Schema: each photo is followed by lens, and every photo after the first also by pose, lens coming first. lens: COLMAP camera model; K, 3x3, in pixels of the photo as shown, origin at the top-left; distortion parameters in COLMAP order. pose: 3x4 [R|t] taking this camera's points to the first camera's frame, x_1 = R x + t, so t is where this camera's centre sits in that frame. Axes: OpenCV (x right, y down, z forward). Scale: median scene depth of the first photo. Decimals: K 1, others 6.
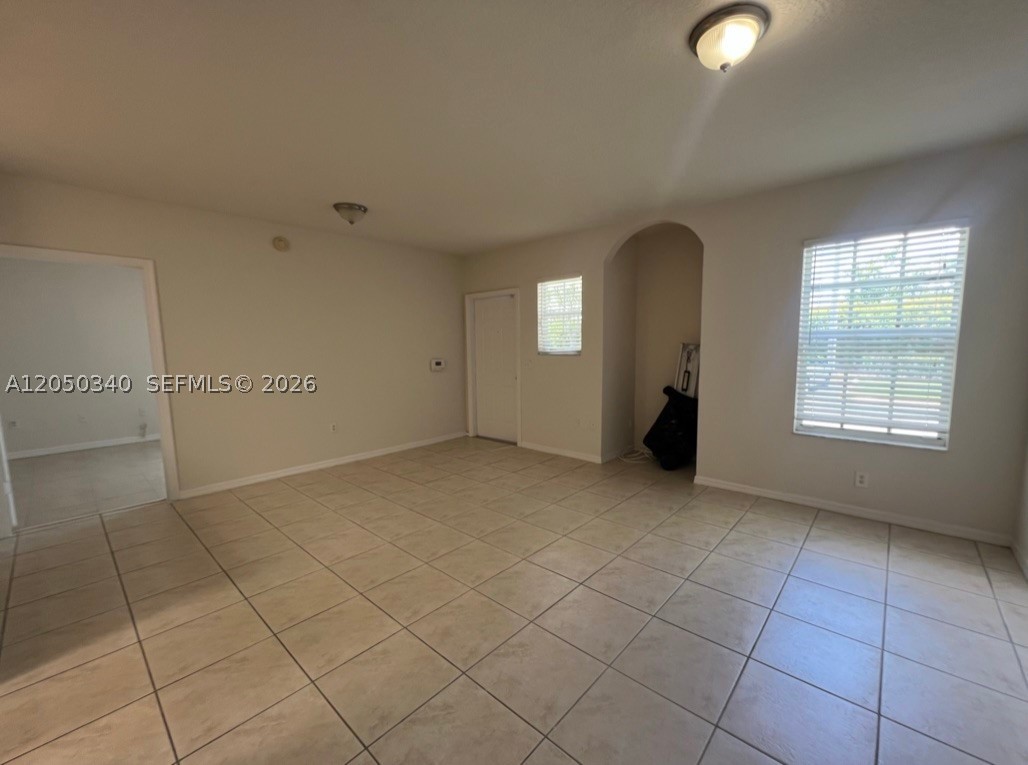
lens RADIAL K [[421.5, 0, 519.5], [0, 421.5, 390.3], [0, 0, 1]] dist [0.000367, 0.000157]
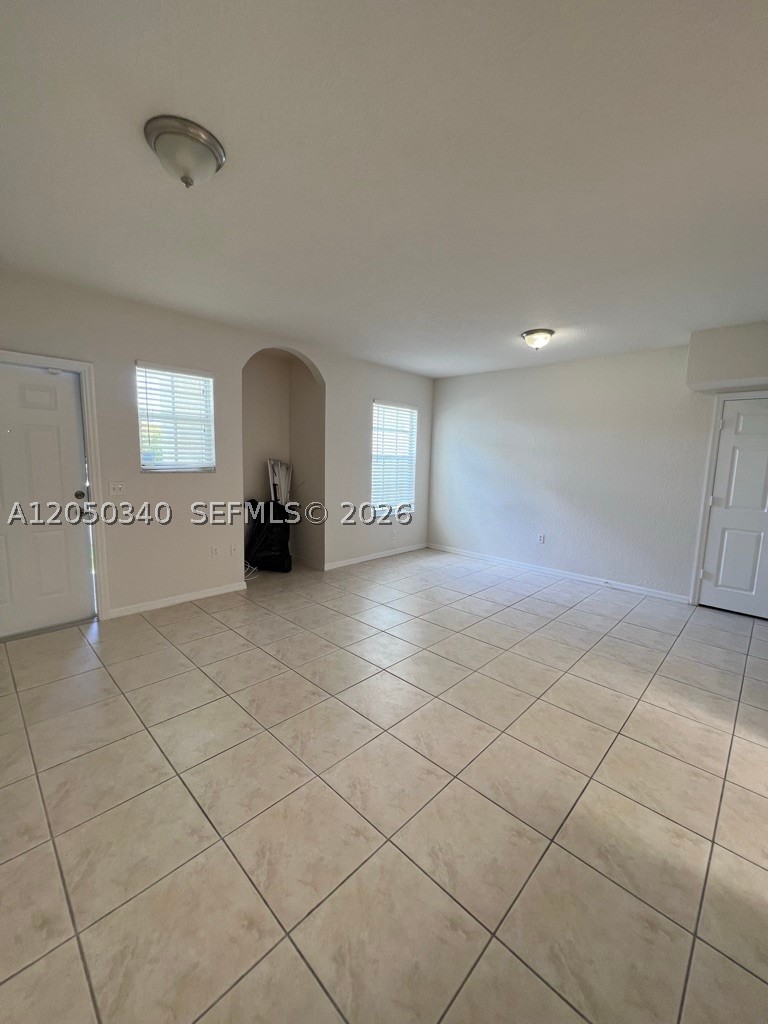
lens RADIAL K [[410.1, 0, 385.9], [0, 410.1, 510.6], [0, 0, 1]] dist [-0.003529, 0.000696]
pose [[0.037747, -0.117550, 0.992349, -1.109591], [0.084836, 0.989849, 0.114027, -0.119749], [-0.995680, 0.079883, 0.047336, 1.048189]]
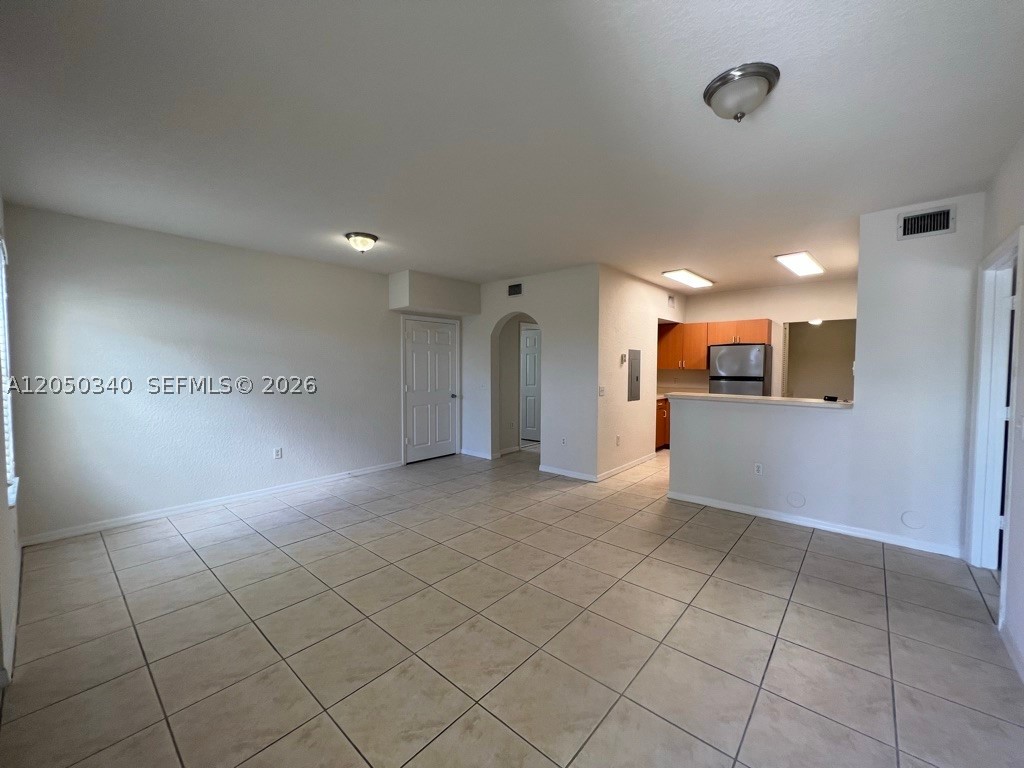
lens RADIAL K [[410.1, 0, 509.1], [0, 410.1, 383.2], [0, 0, 1]] dist [-0.003529, 0.000696]
pose [[-0.999893, 0.013083, -0.006542, -0.175780], [0.011906, 0.987740, 0.155652, -0.227065], [0.008498, 0.155558, -0.987790, 1.956970]]
